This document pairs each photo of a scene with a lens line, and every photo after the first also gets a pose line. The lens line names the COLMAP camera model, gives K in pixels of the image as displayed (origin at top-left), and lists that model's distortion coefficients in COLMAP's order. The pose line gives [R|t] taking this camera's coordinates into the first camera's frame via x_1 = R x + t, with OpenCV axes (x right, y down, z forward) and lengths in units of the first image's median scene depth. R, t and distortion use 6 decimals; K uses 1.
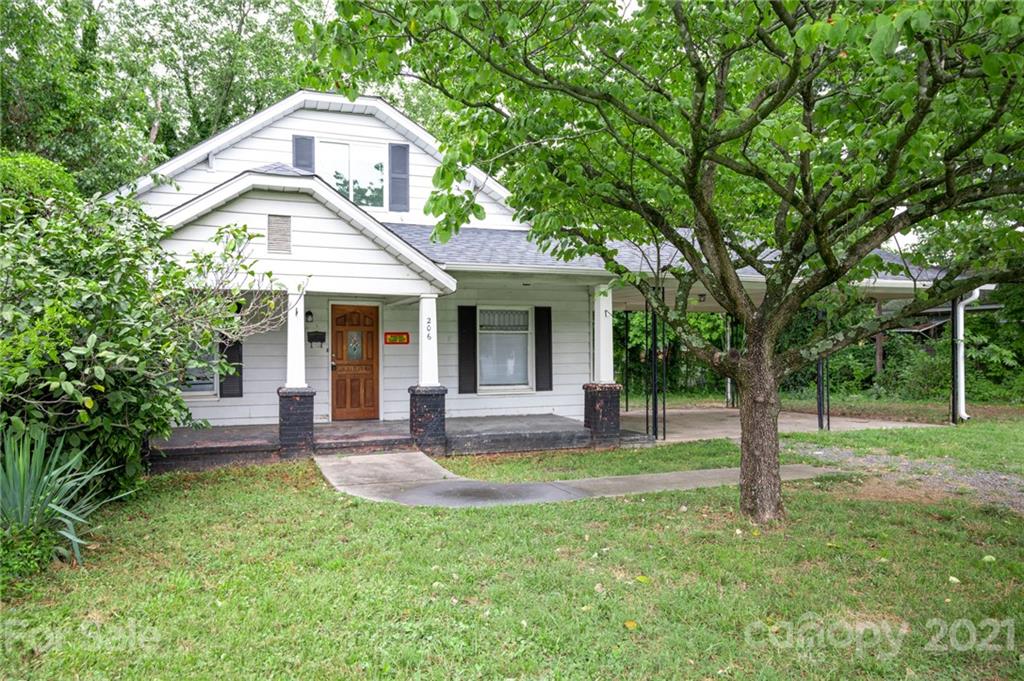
lens RADIAL K [[733.0, 0, 512.0], [0, 733.0, 340.5], [0, 0, 1]] dist [0.007195, 0.000429]
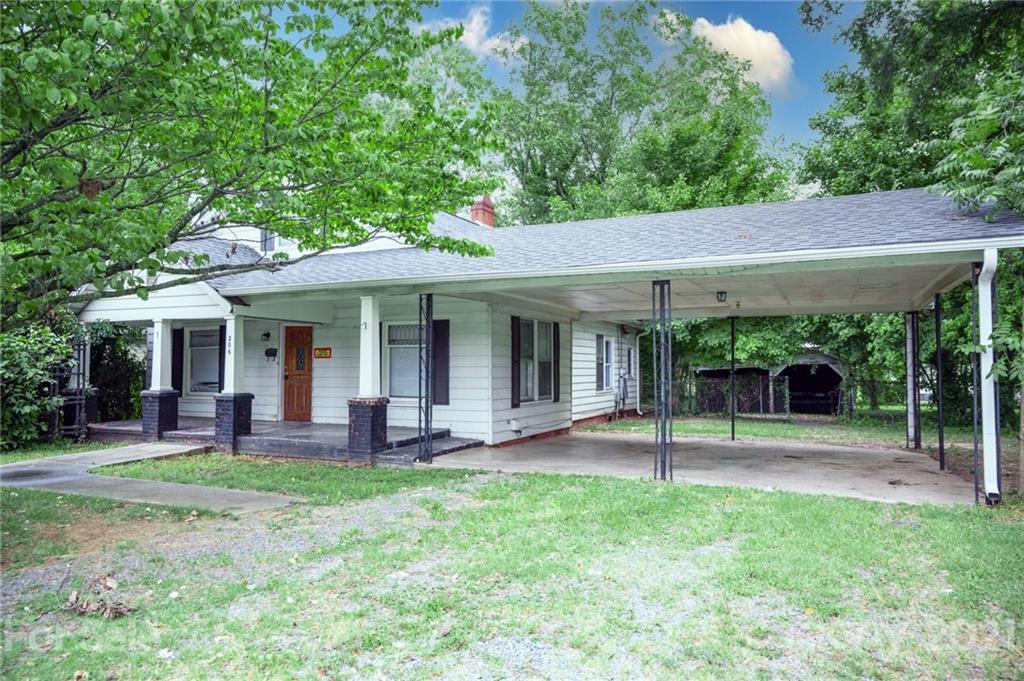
lens RADIAL K [[690.2, 0, 512.0], [0, 690.2, 340.5], [0, 0, 1]] dist [0.037065, 0.002472]
pose [[0.690540, -0.019704, -0.723026, 0.878795], [0.007409, 0.999769, -0.020170, 0.001562], [0.723256, 0.008571, 0.690526, 0.472341]]
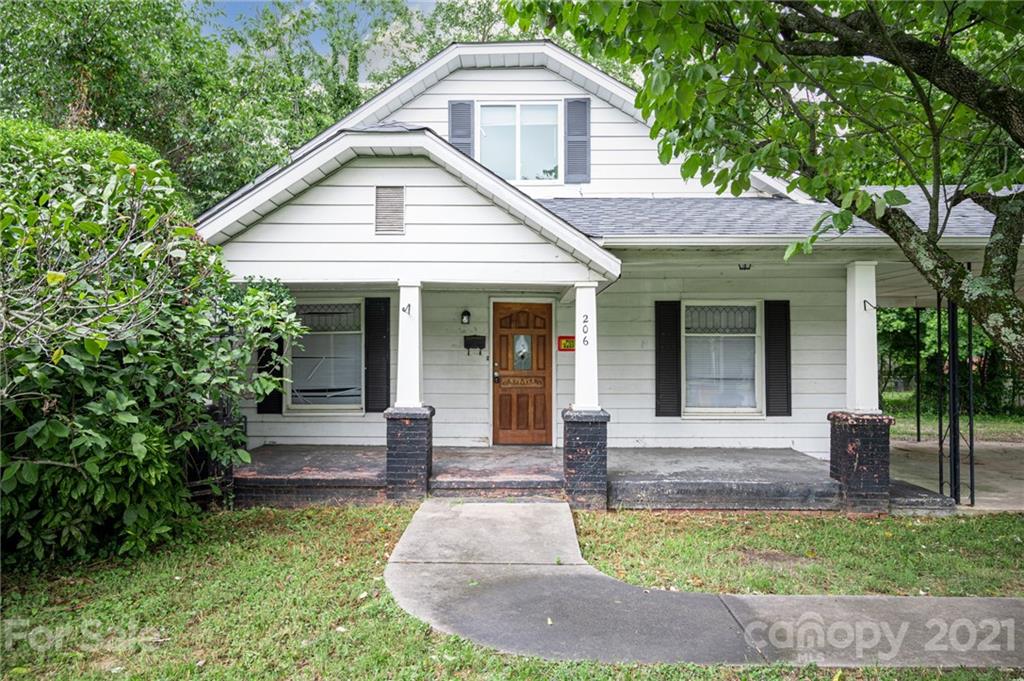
lens RADIAL K [[696.0, 0, 512.0], [0, 696.0, 340.5], [0, 0, 1]] dist [-0.001471, 0.002443]
pose [[0.924981, -0.001905, -0.380009, 0.068614], [-0.001545, 0.999960, -0.008774, 0.000128], [0.380011, 0.008703, 0.924941, 0.292016]]
